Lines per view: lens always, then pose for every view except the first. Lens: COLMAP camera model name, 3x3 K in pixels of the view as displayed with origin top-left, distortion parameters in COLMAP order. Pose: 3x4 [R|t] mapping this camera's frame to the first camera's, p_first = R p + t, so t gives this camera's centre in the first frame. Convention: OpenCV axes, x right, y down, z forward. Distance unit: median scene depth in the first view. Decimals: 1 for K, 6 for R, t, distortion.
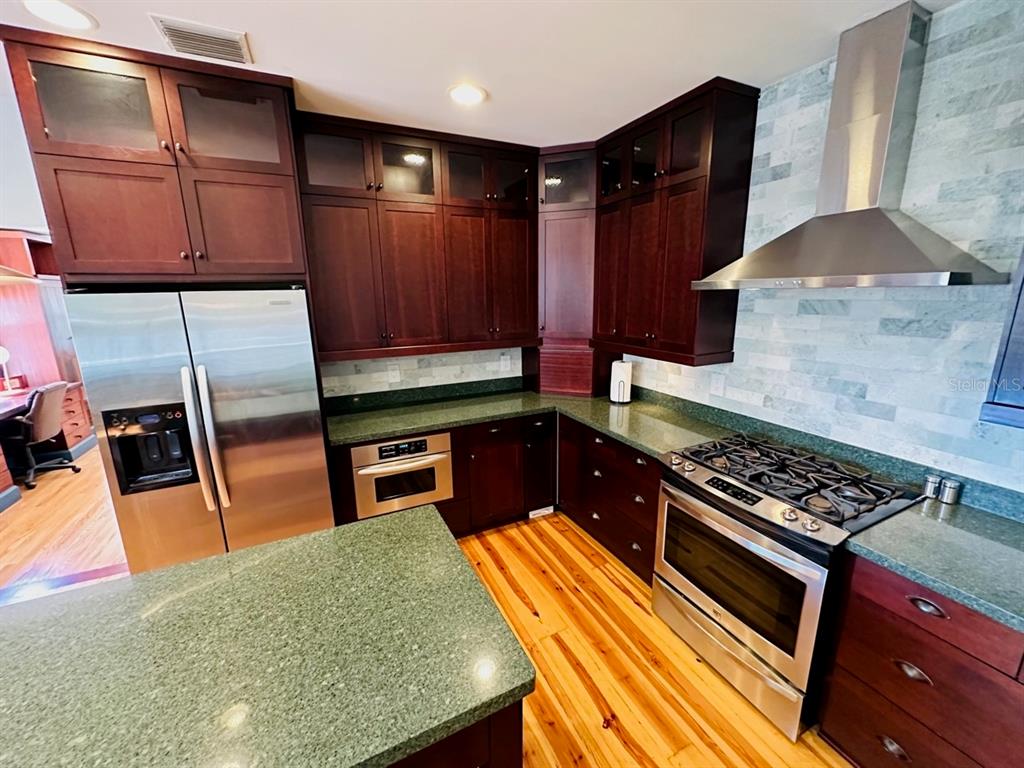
lens RADIAL K [[409.9, 0, 511.8], [0, 409.9, 382.5], [0, 0, 1]] dist [-0.004031, 0.000088]
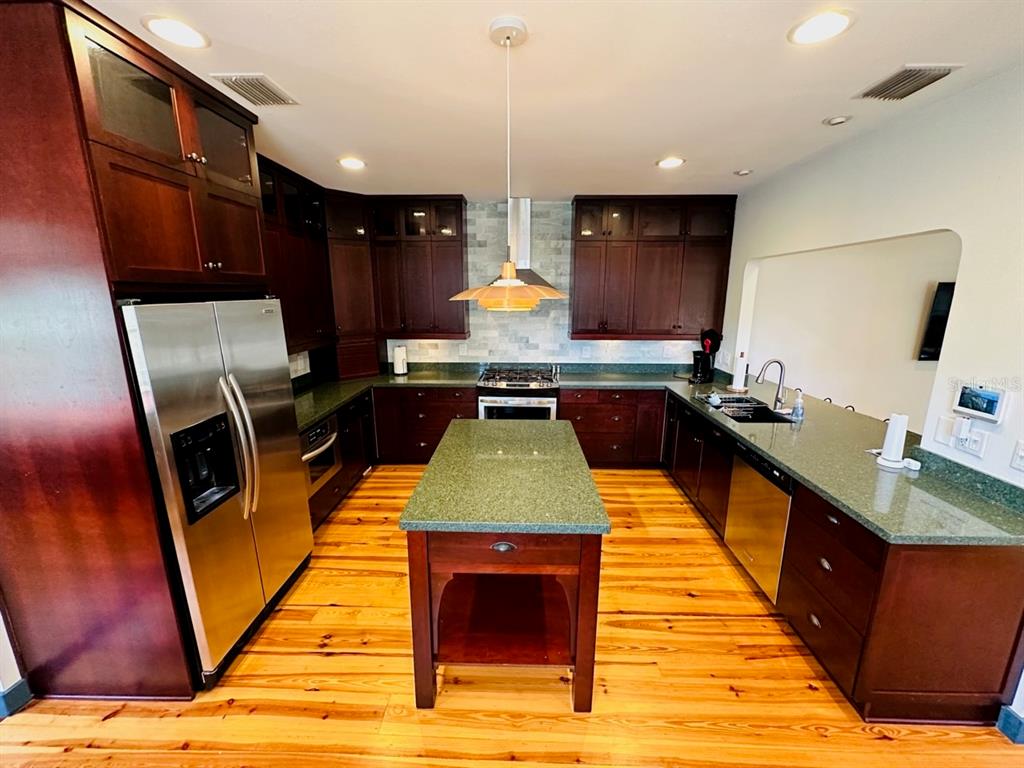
lens RADIAL K [[409.9, 0, 511.9], [0, 409.9, 384.3], [0, 0, 1]] dist [-0.004031, 0.000088]
pose [[0.462502, -0.180884, 0.867971, -1.250202], [0.186591, 0.976901, 0.104158, 0.007229], [-0.866762, 0.113782, 0.485570, -0.088686]]
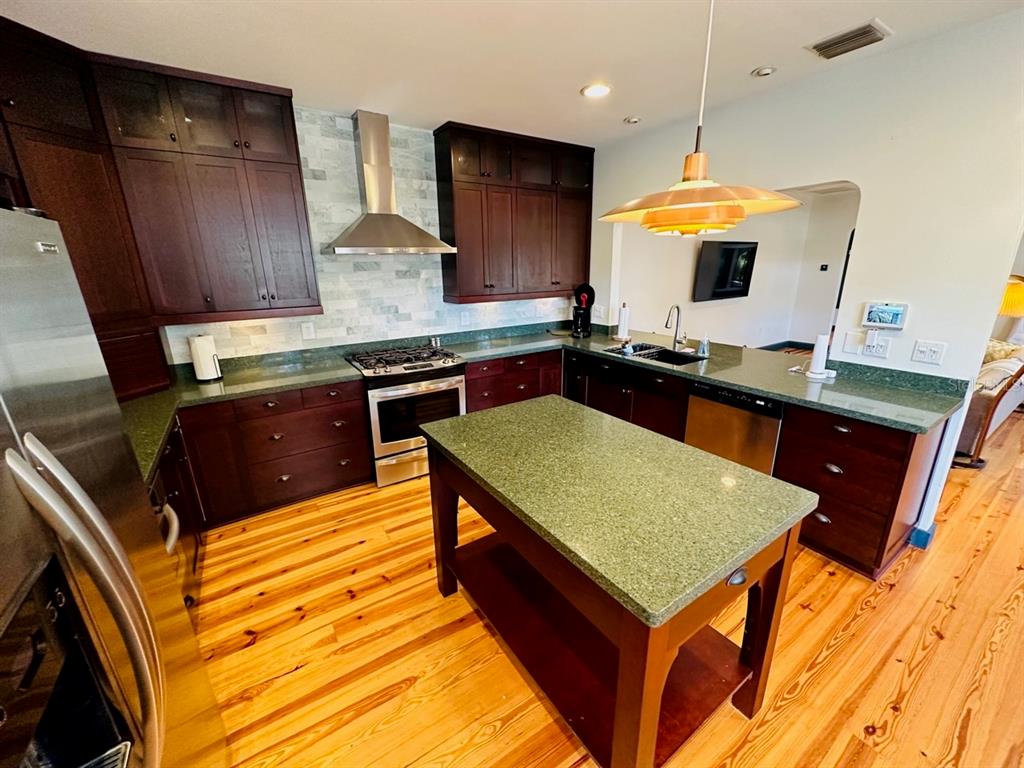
lens RADIAL K [[409.9, 0, 513.8], [0, 409.9, 384.1], [0, 0, 1]] dist [-0.004031, 0.000088]
pose [[-0.133365, -0.266568, 0.954545, -1.046987], [0.231420, 0.928146, 0.291529, -0.078429], [-0.963669, 0.259781, -0.062093, 0.602985]]
